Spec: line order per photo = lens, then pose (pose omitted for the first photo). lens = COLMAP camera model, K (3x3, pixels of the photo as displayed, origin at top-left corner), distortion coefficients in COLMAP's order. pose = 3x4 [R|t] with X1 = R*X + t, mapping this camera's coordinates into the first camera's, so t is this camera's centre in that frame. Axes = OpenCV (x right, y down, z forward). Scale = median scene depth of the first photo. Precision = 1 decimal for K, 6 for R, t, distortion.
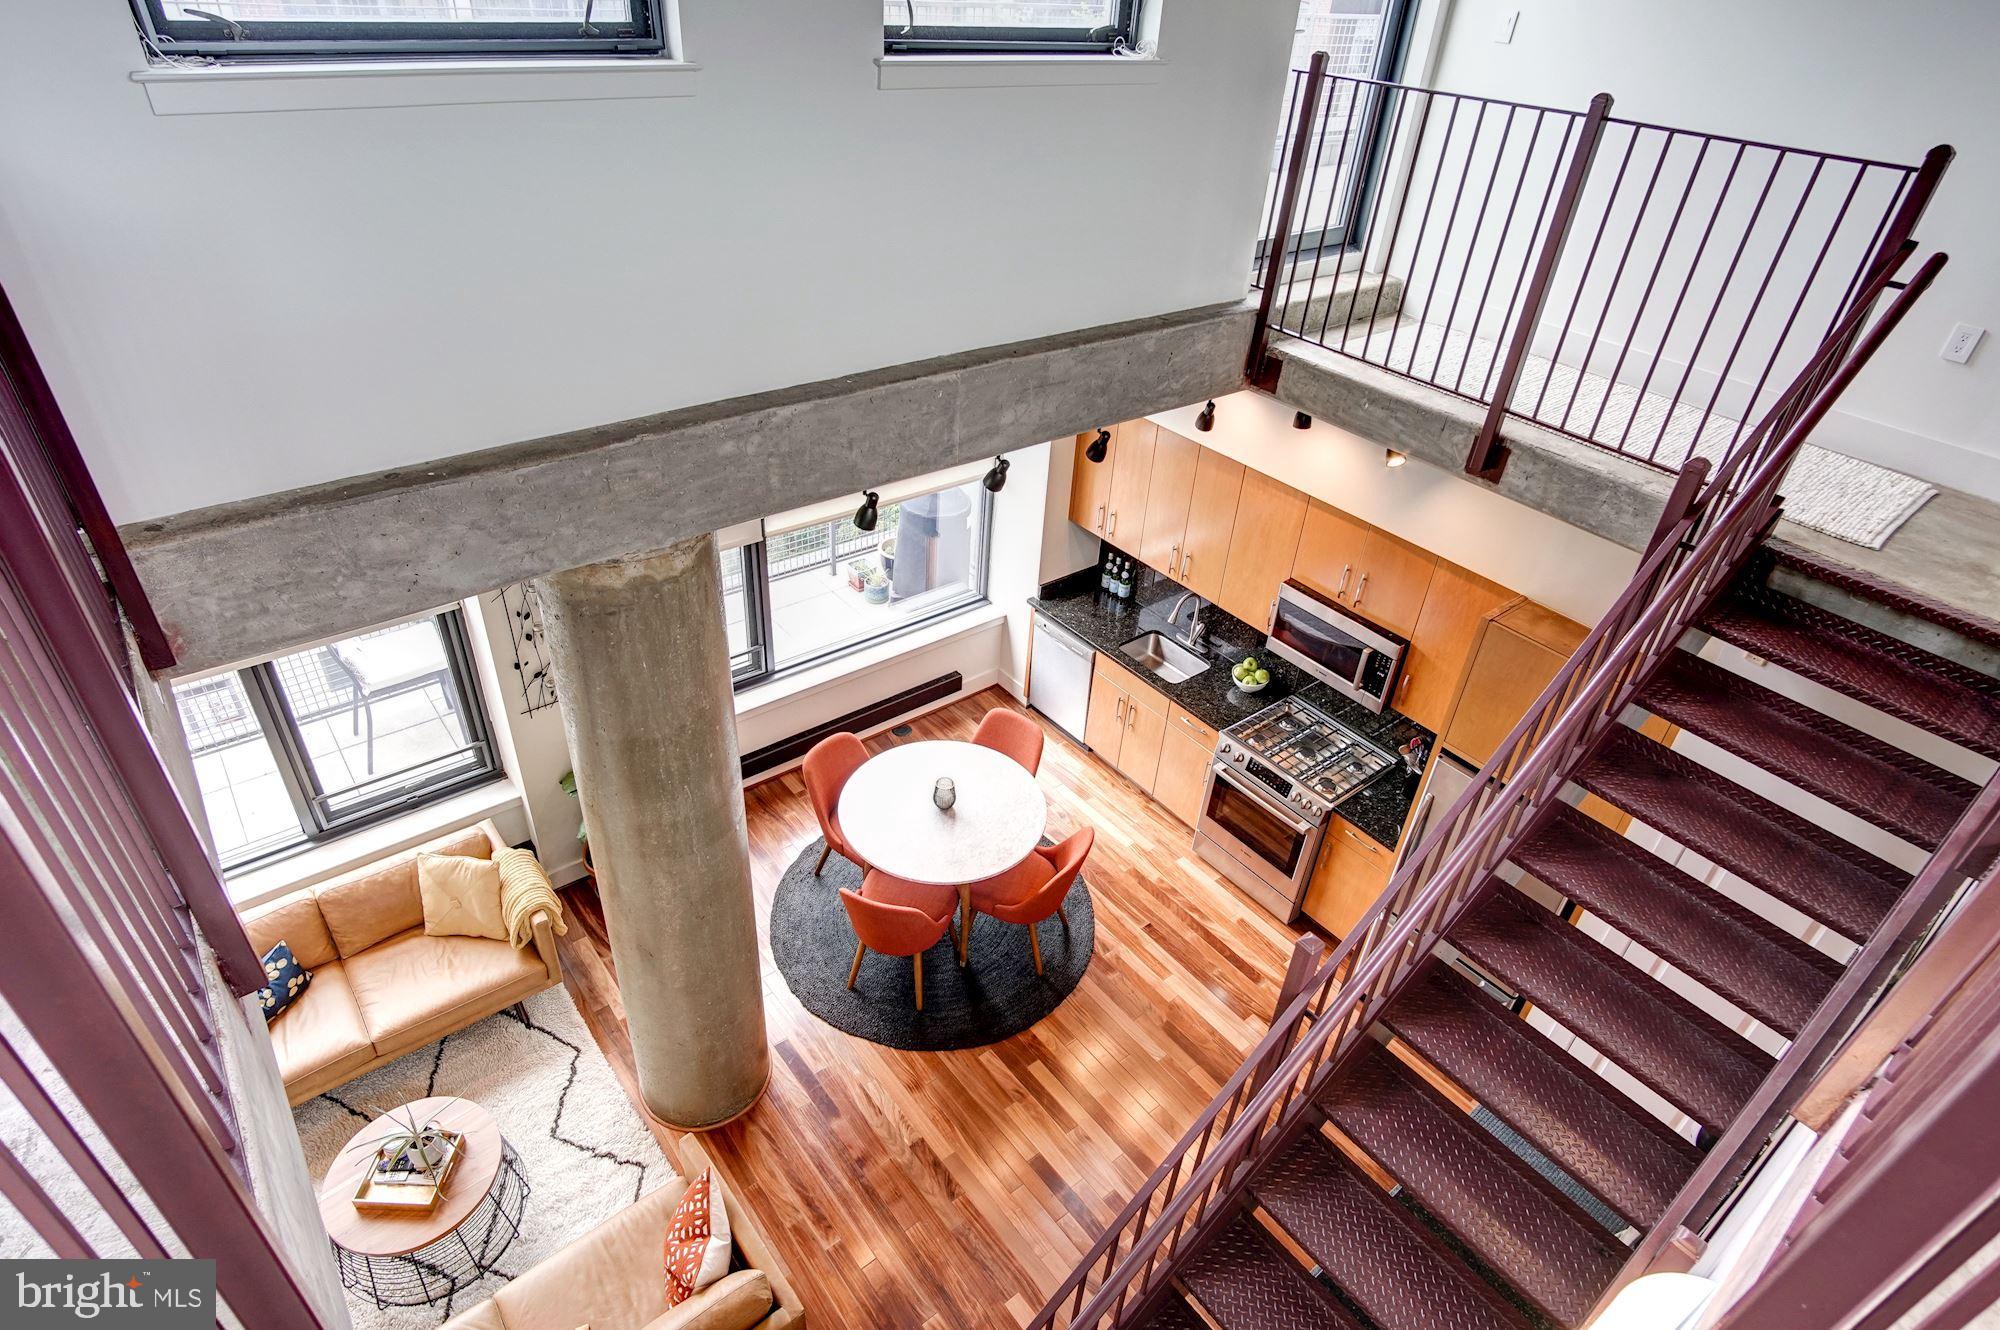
lens RADIAL K [[1073.5, 0, 1002.9], [0, 1073.5, 667.5], [0, 0, 1]] dist [-0.001139, 0.000290]
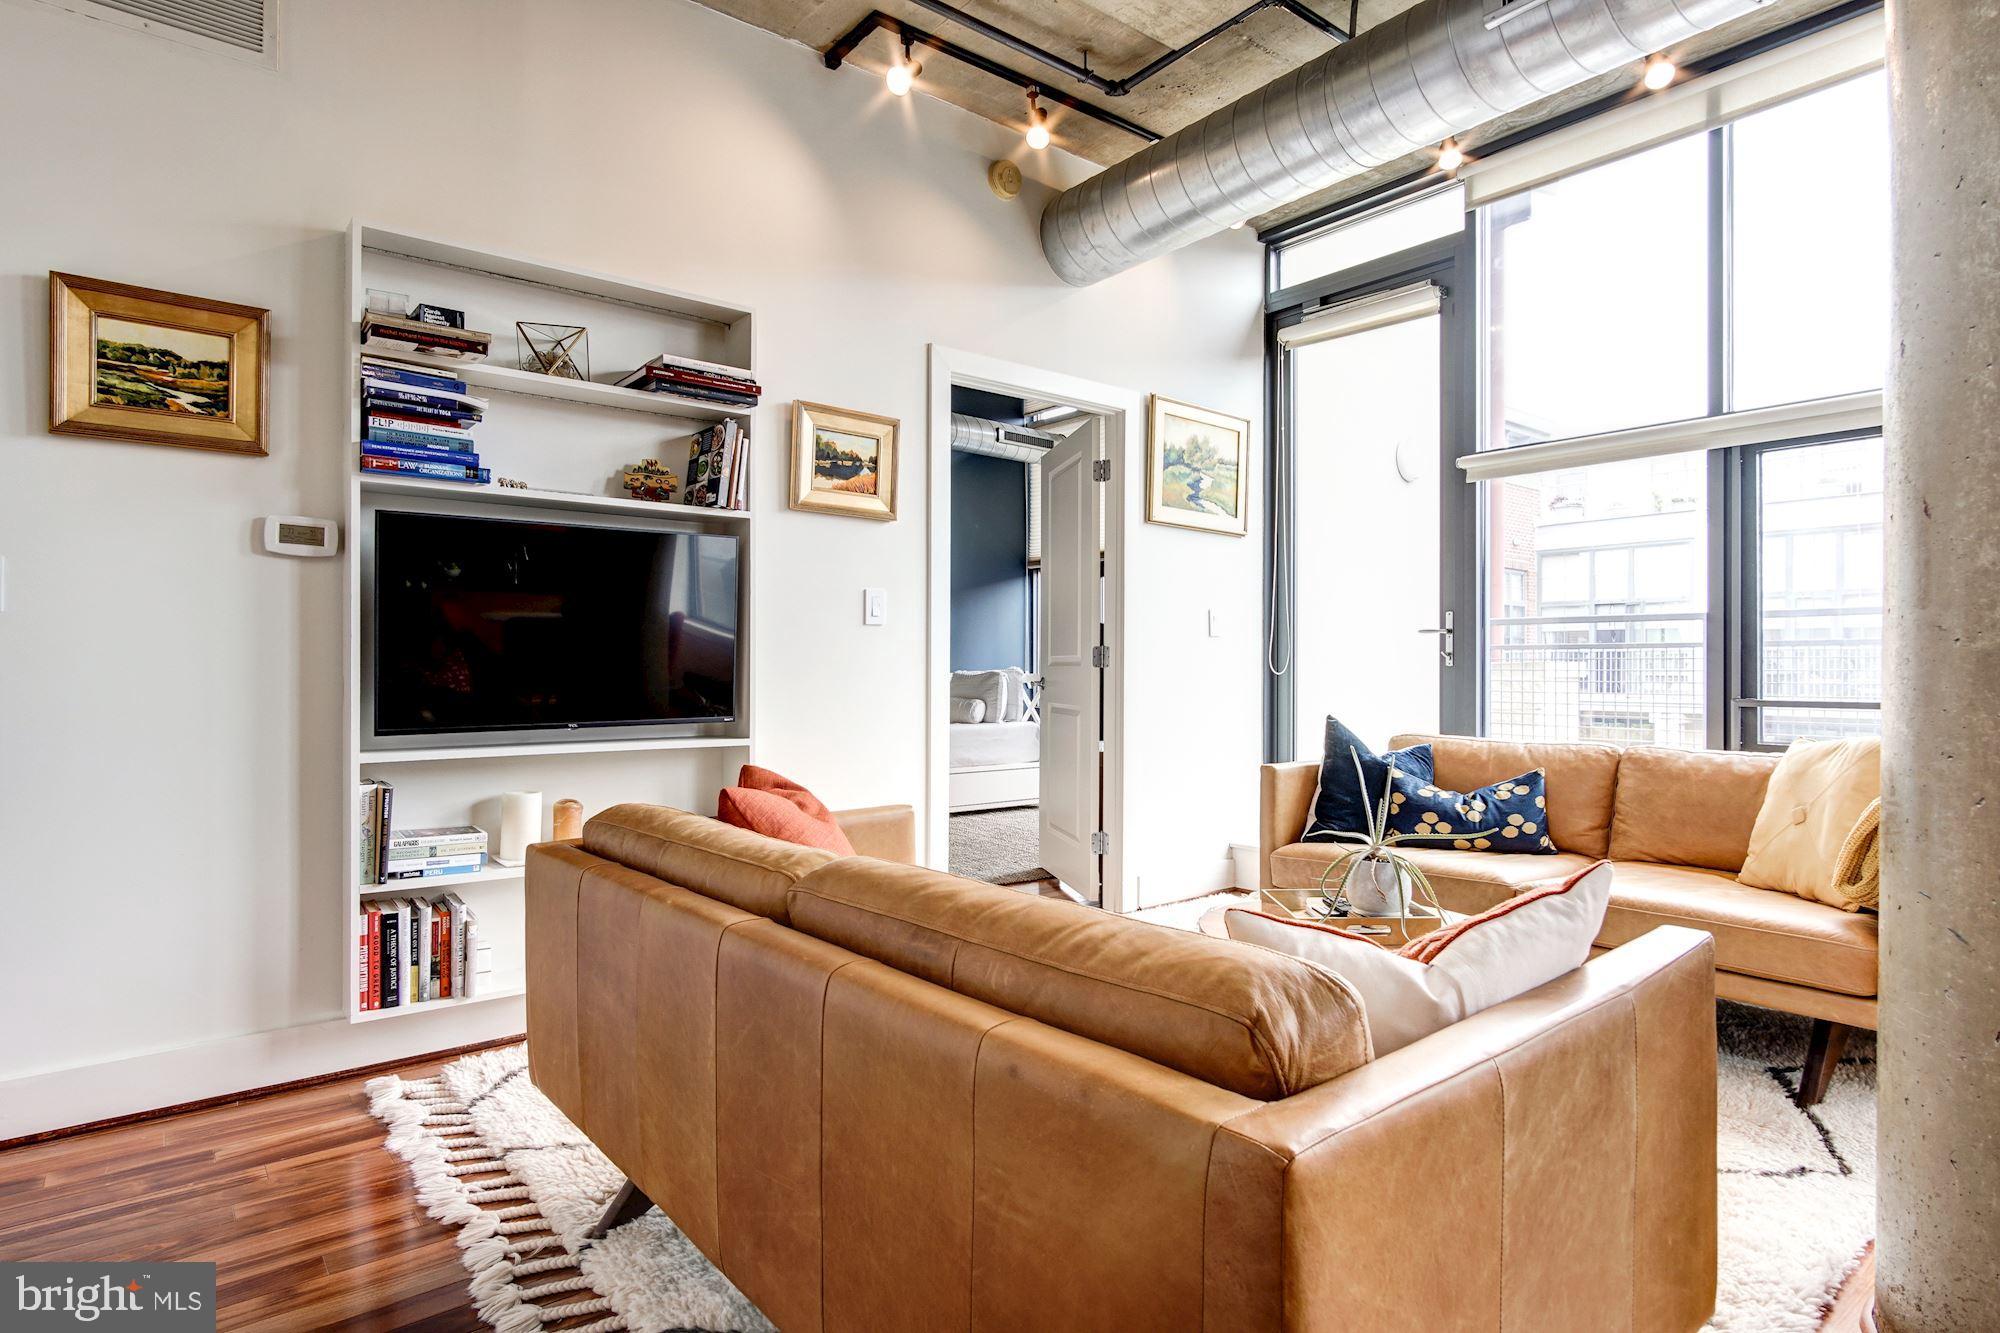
lens RADIAL K [[1095.6, 0, 1002.7], [0, 1095.6, 653.7], [0, 0, 1]] dist [0.001430, -0.000614]
pose [[-0.000525, -0.072169, -0.997392, 0.025967], [-0.565620, 0.822537, -0.059219, 0.446359], [0.824666, 0.564114, -0.041252, 0.734408]]
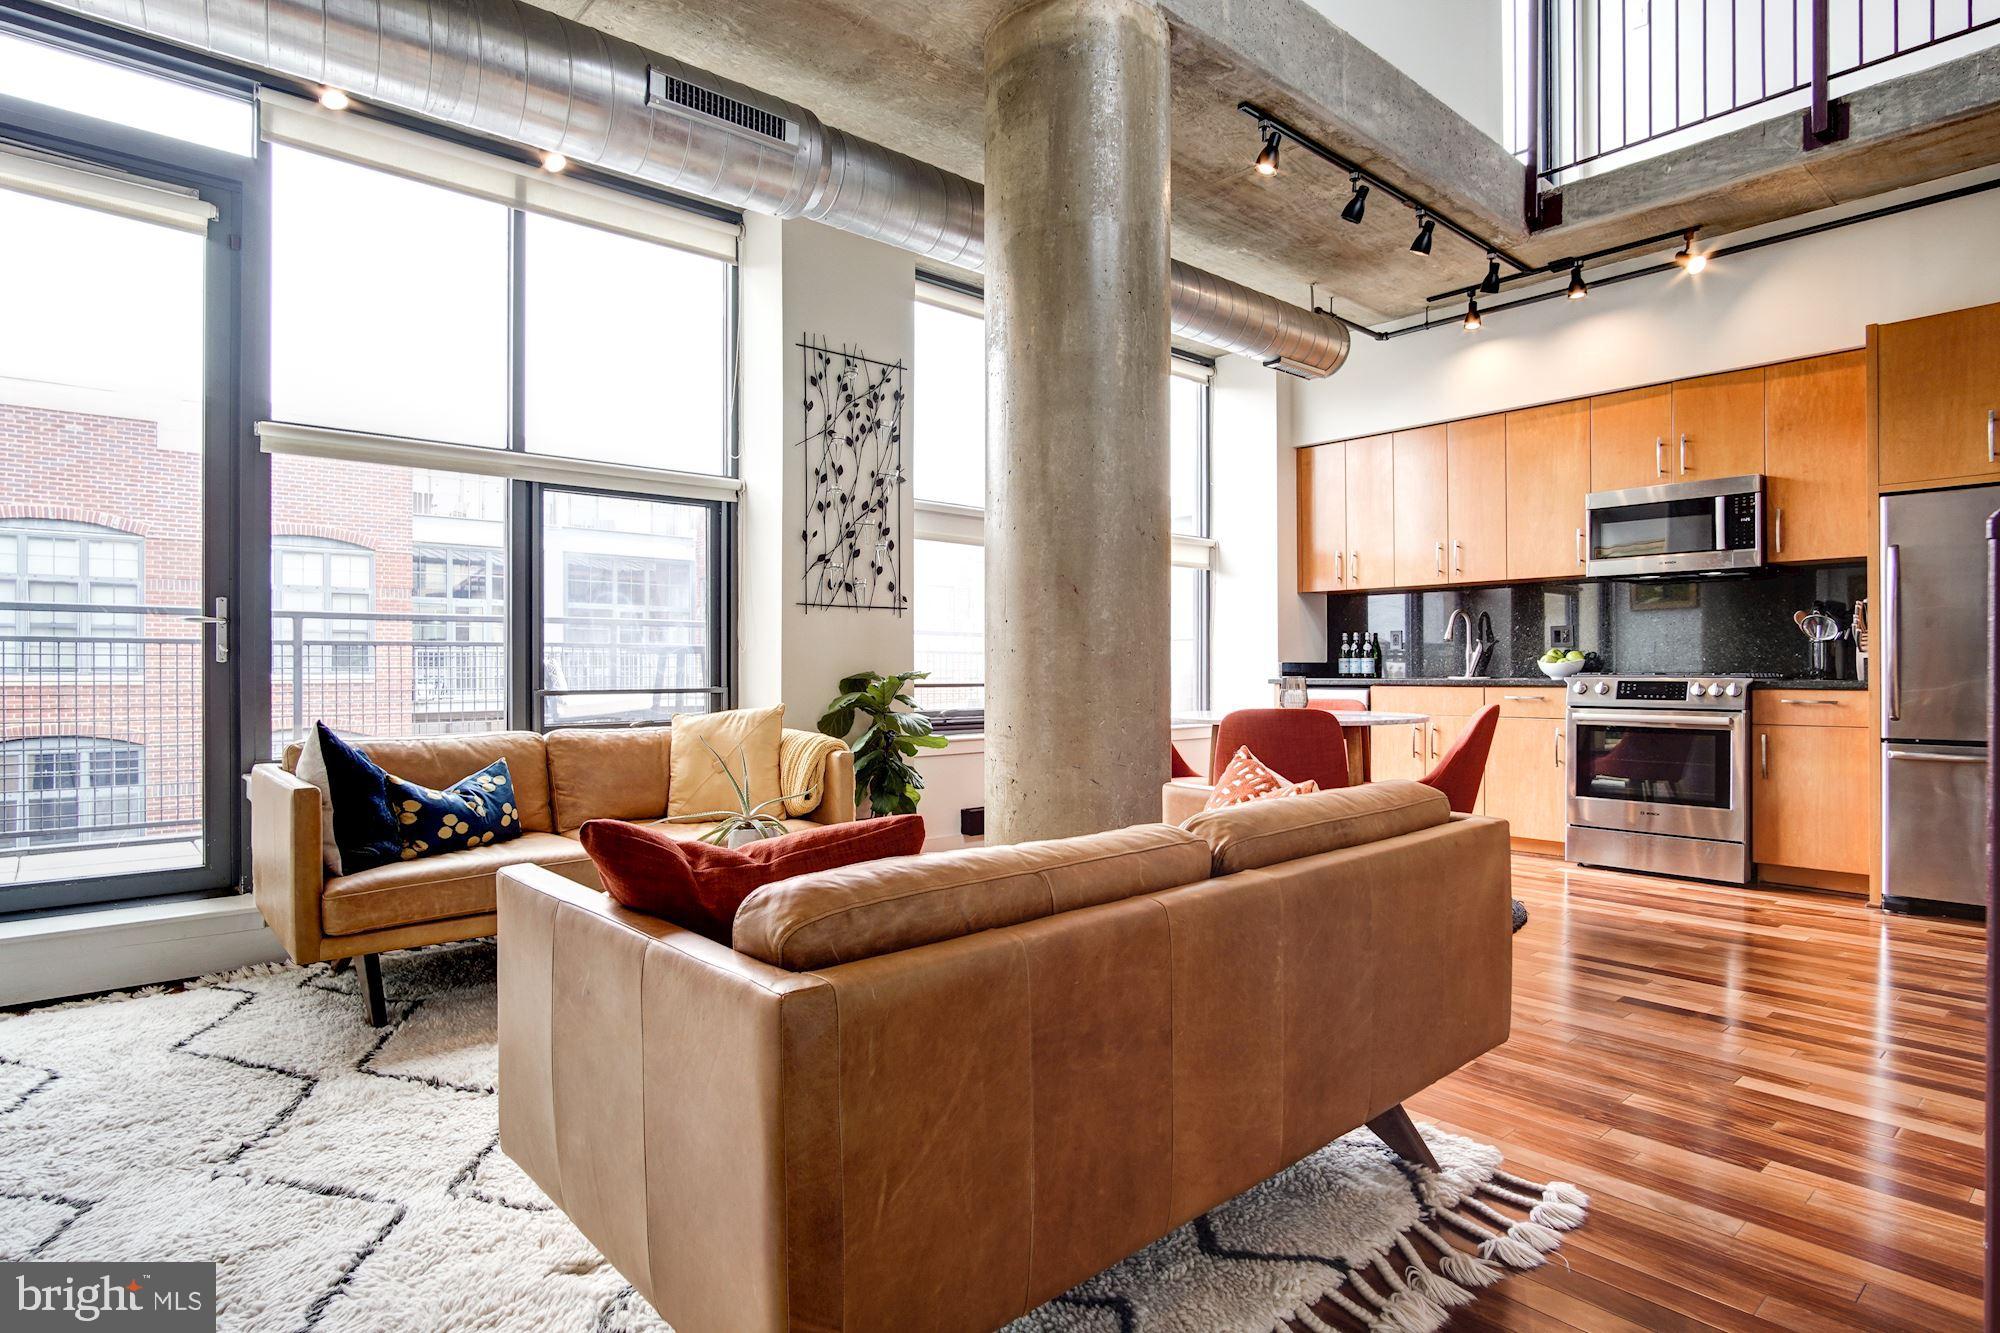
lens RADIAL K [[1076.5, 0, 1016.8], [0, 1076.5, 659.1], [0, 0, 1]] dist [-0.003009, 0.000573]
pose [[0.996172, -0.066136, 0.057169, -0.379910], [0.086934, 0.818283, -0.568203, 0.666231], [-0.009202, 0.570998, 0.820900, 0.380649]]
